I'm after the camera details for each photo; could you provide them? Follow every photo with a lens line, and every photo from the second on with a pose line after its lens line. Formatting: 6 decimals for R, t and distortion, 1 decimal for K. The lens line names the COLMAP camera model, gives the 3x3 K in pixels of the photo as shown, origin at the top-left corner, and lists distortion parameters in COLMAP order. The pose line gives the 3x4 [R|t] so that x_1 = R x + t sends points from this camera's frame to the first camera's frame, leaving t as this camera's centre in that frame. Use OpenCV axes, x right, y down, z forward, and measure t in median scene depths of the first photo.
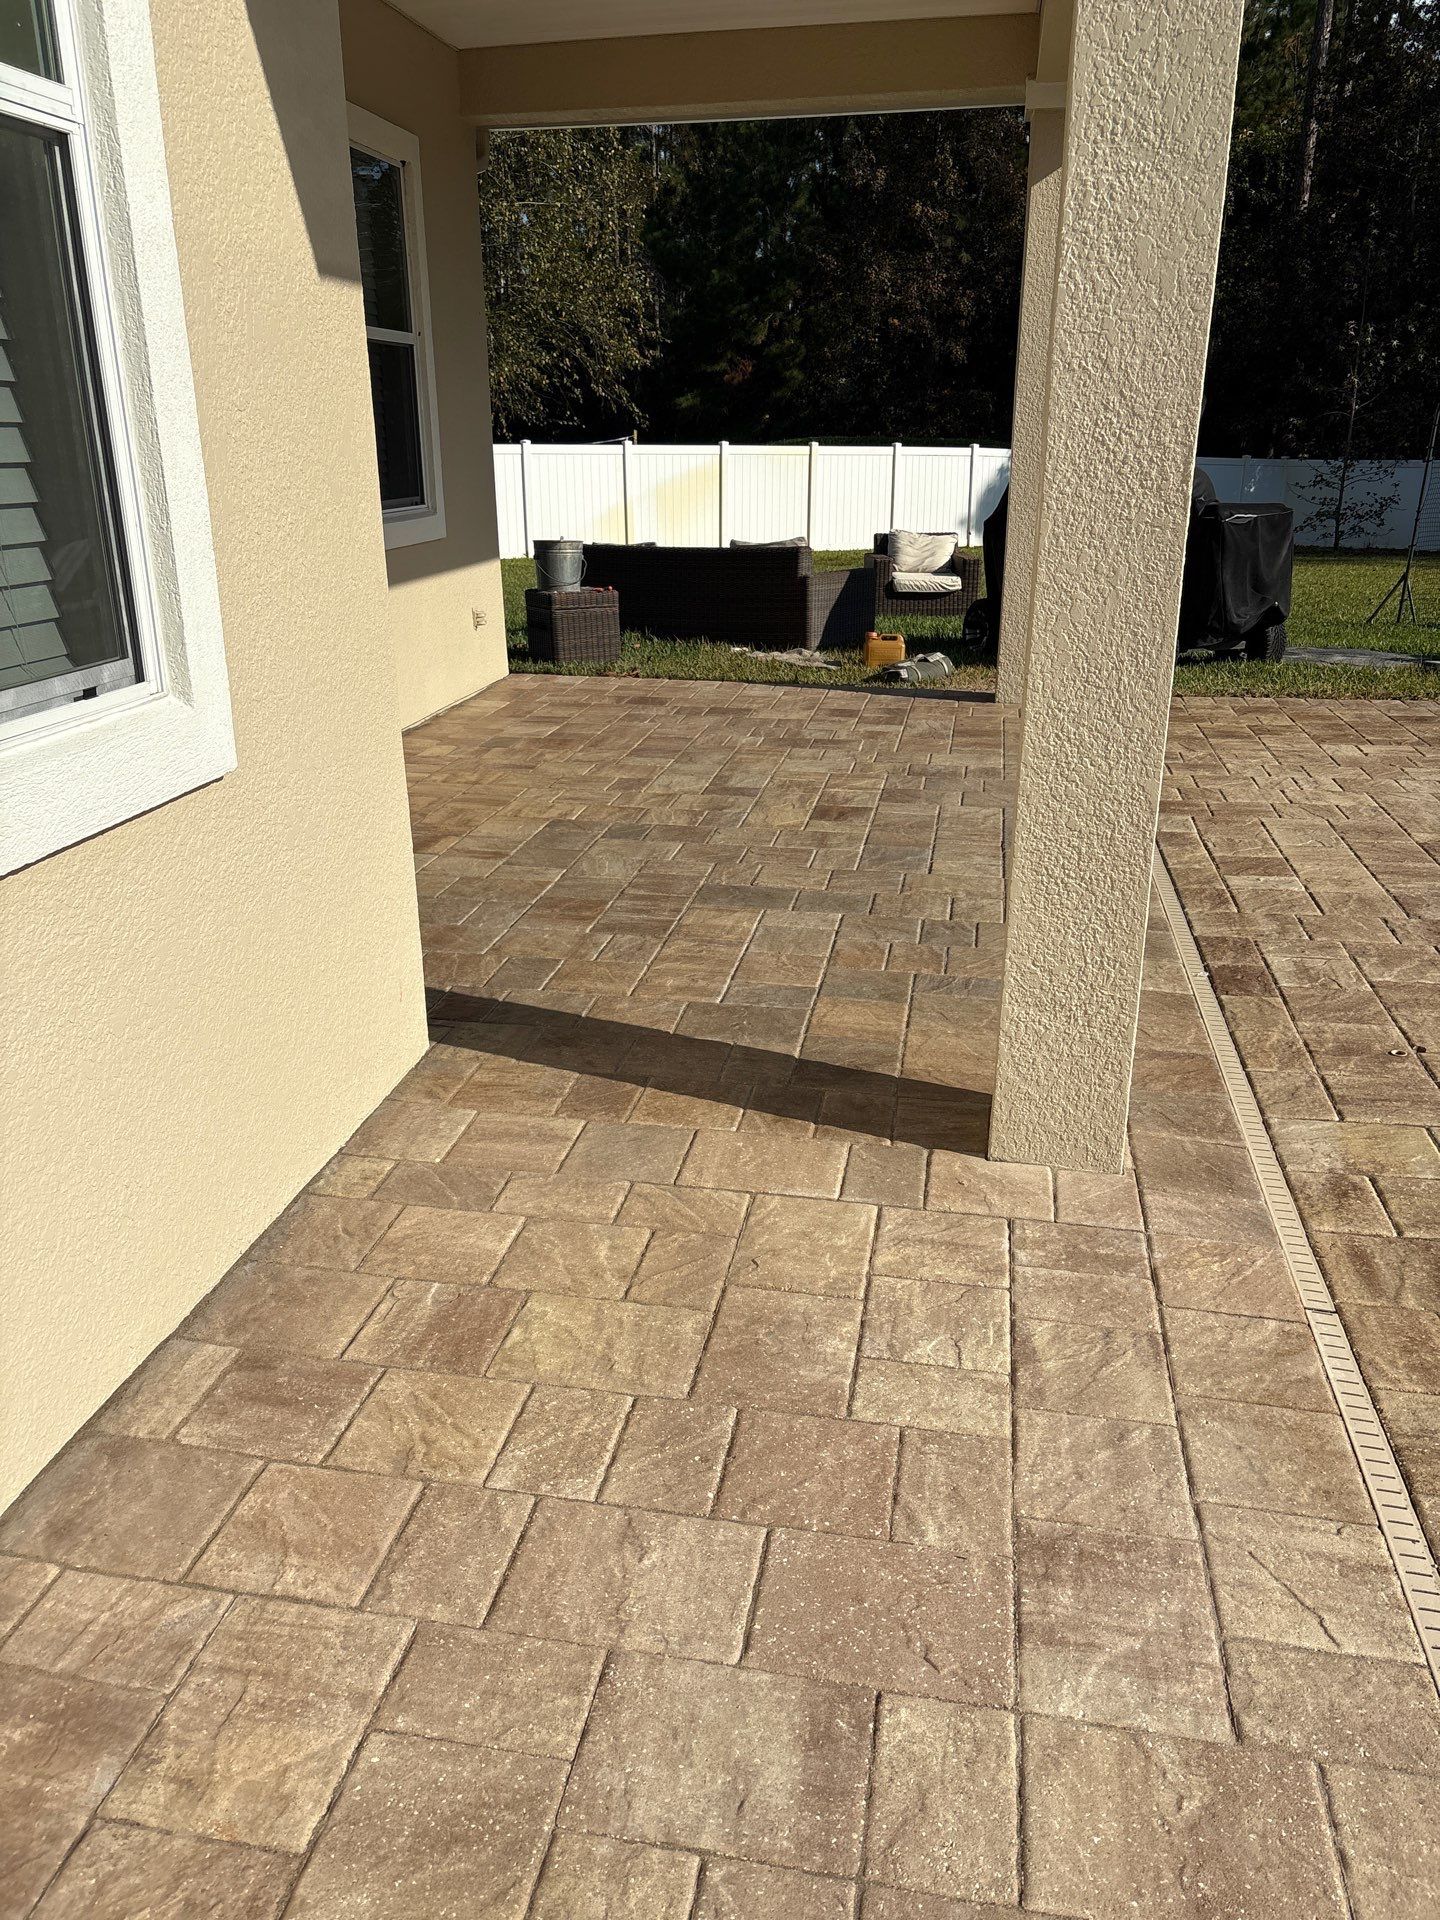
lens RADIAL K [[1455.9, 0, 718.4], [0, 1455.9, 940.8], [0, 0, 1]] dist [0.032209, -0.000940]
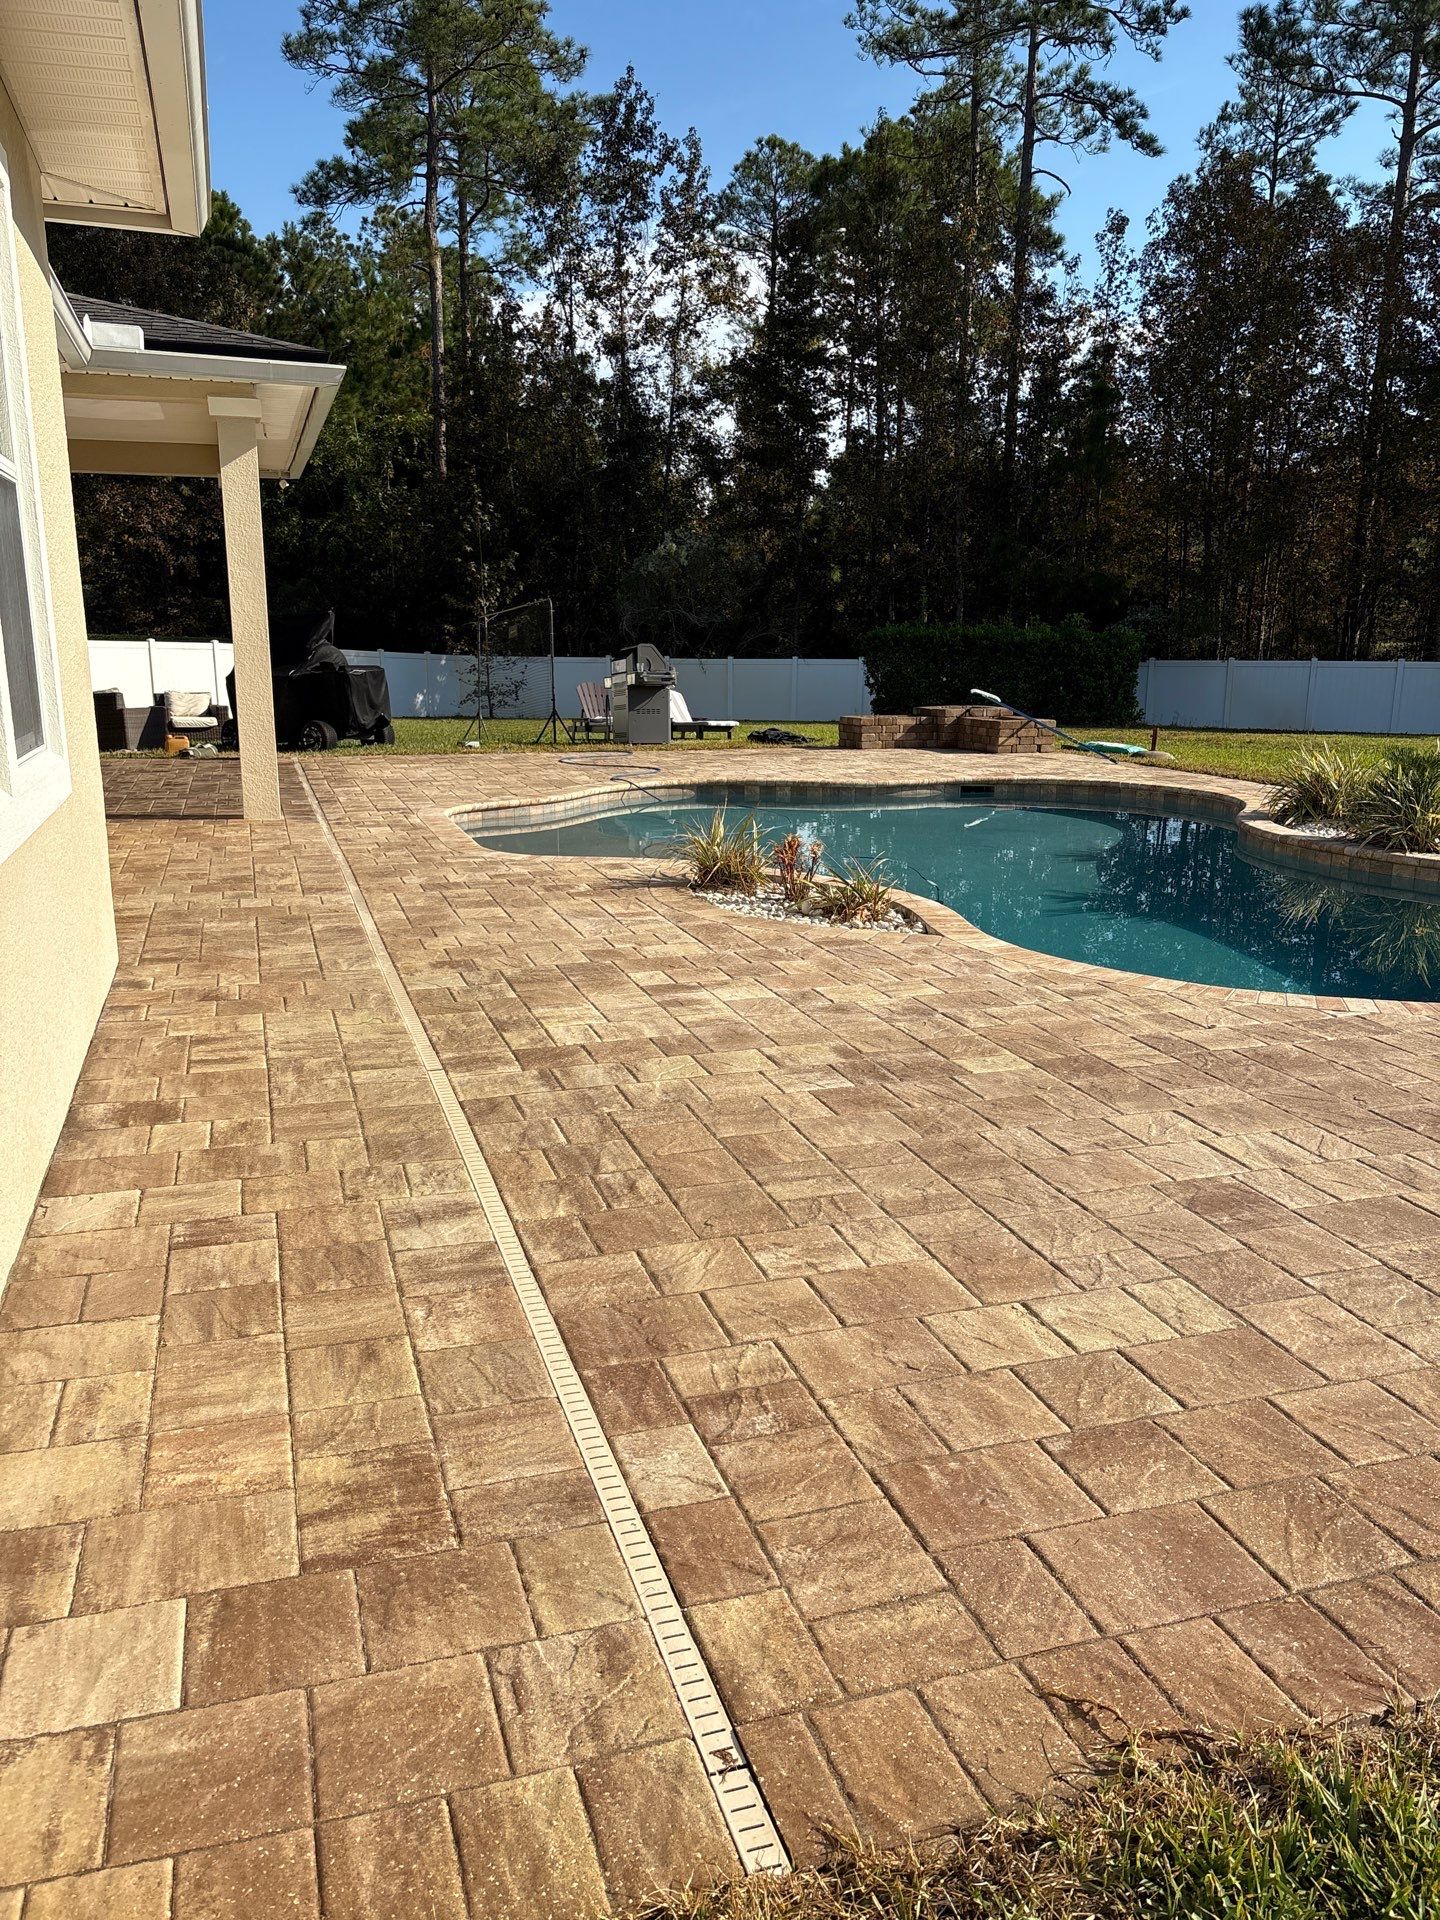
lens RADIAL K [[1427.2, 0, 680.5], [0, 1427.2, 958.0], [0, 0, 1]] dist [0.088392, -0.103745]
pose [[0.890956, -0.091989, 0.444674, -0.310192], [0.141910, 0.986623, -0.080231, 0.609998], [-0.431346, 0.134585, 0.892092, -1.705234]]
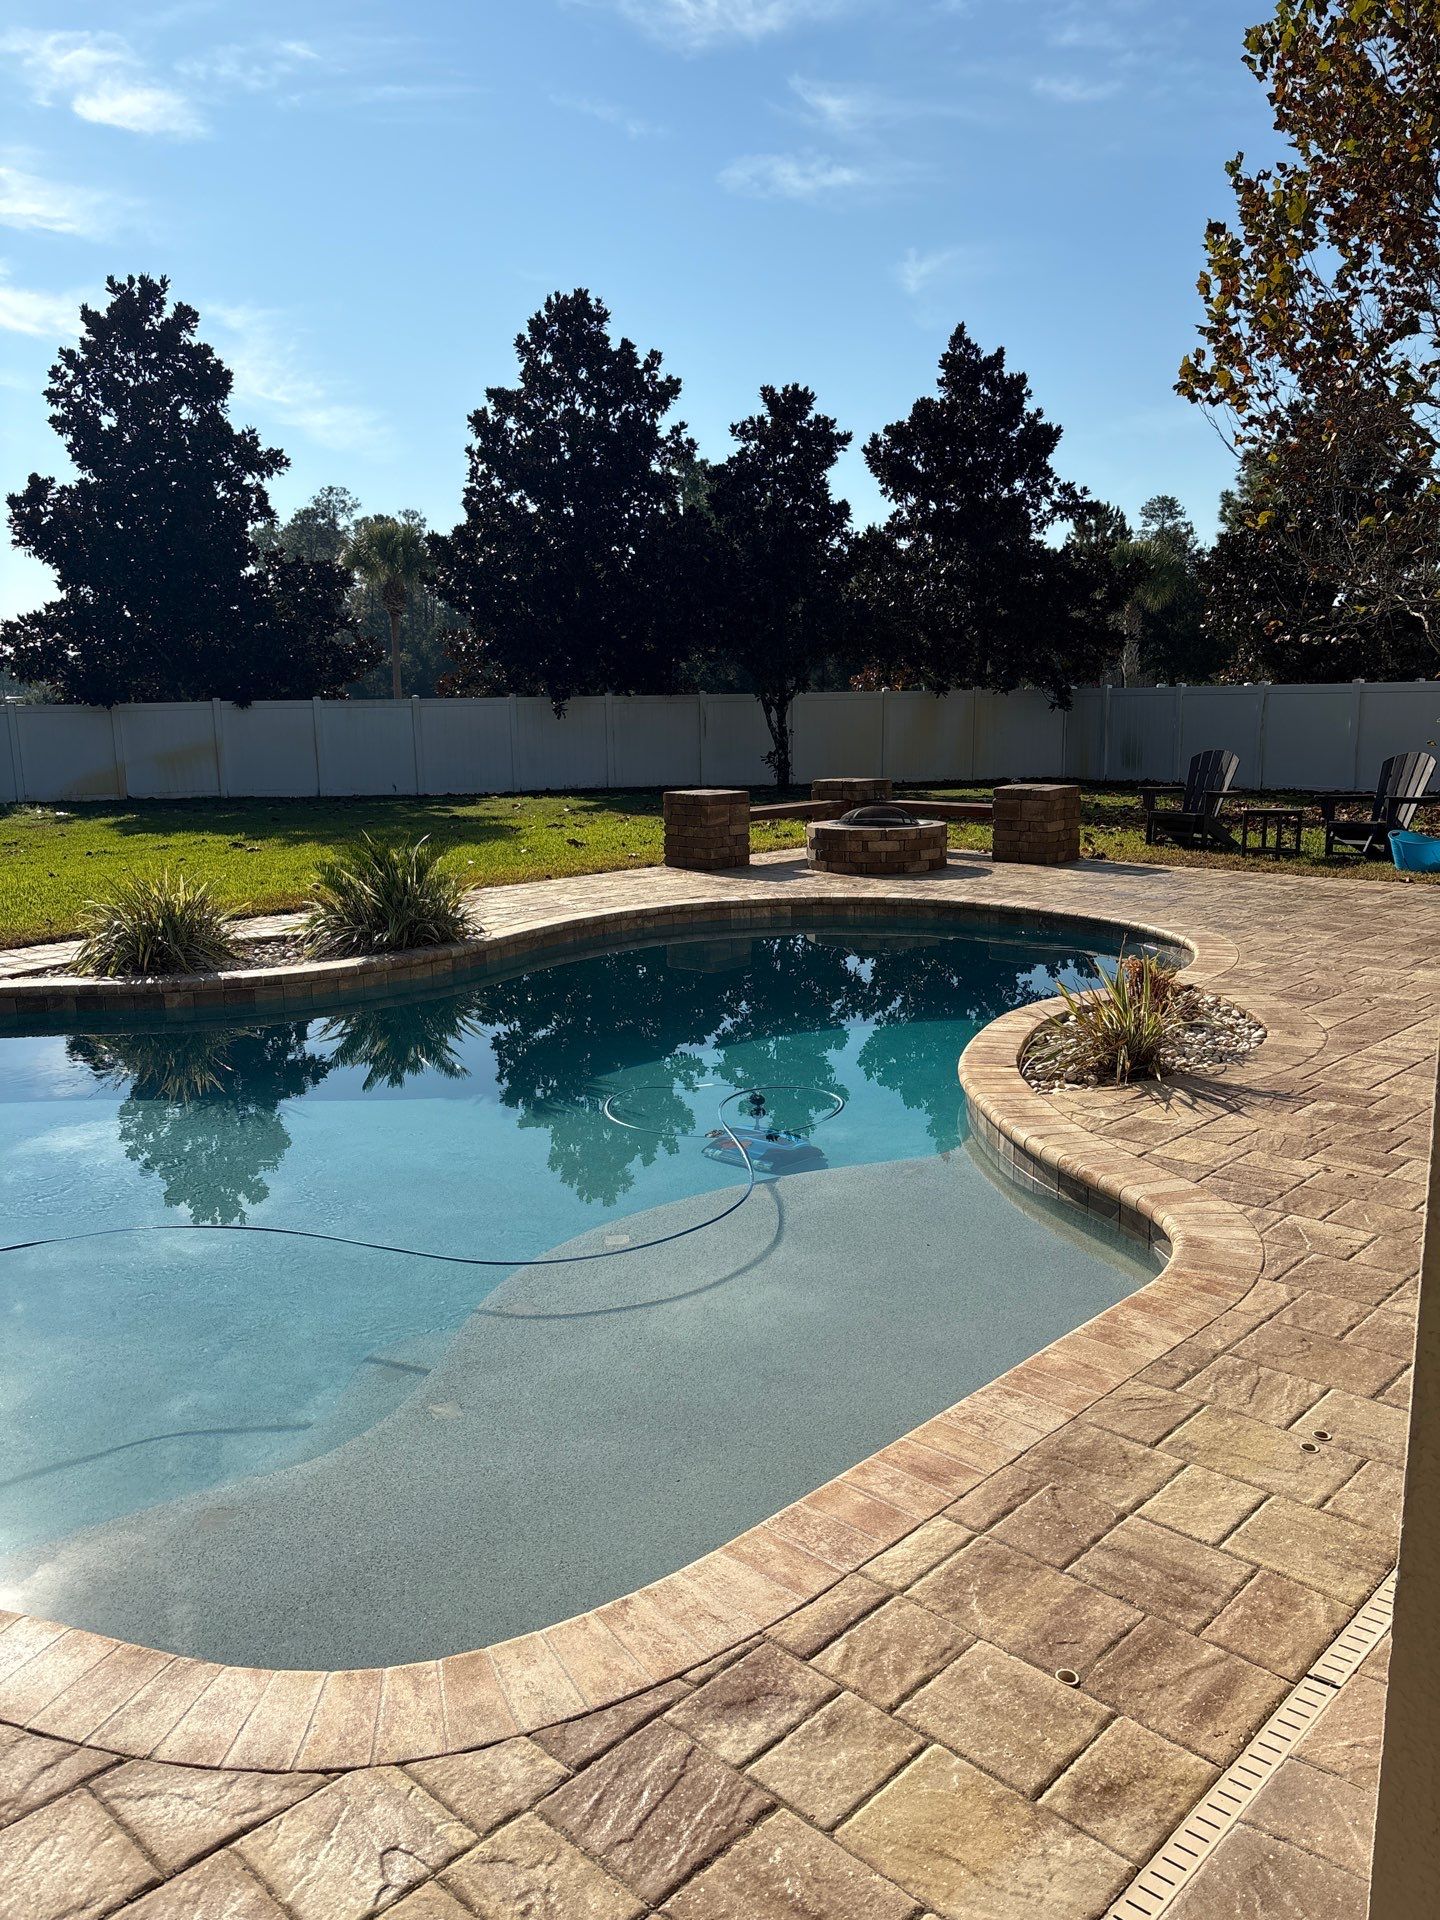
lens RADIAL K [[1455.9, 0, 718.4], [0, 1455.9, 940.8], [0, 0, 1]] dist [0.032209, -0.000940]
pose [[-0.830226, -0.071858, 0.552776, 0.142812], [0.207203, 0.880820, 0.425703, -0.335250], [-0.517486, 0.467966, -0.716391, 0.907226]]
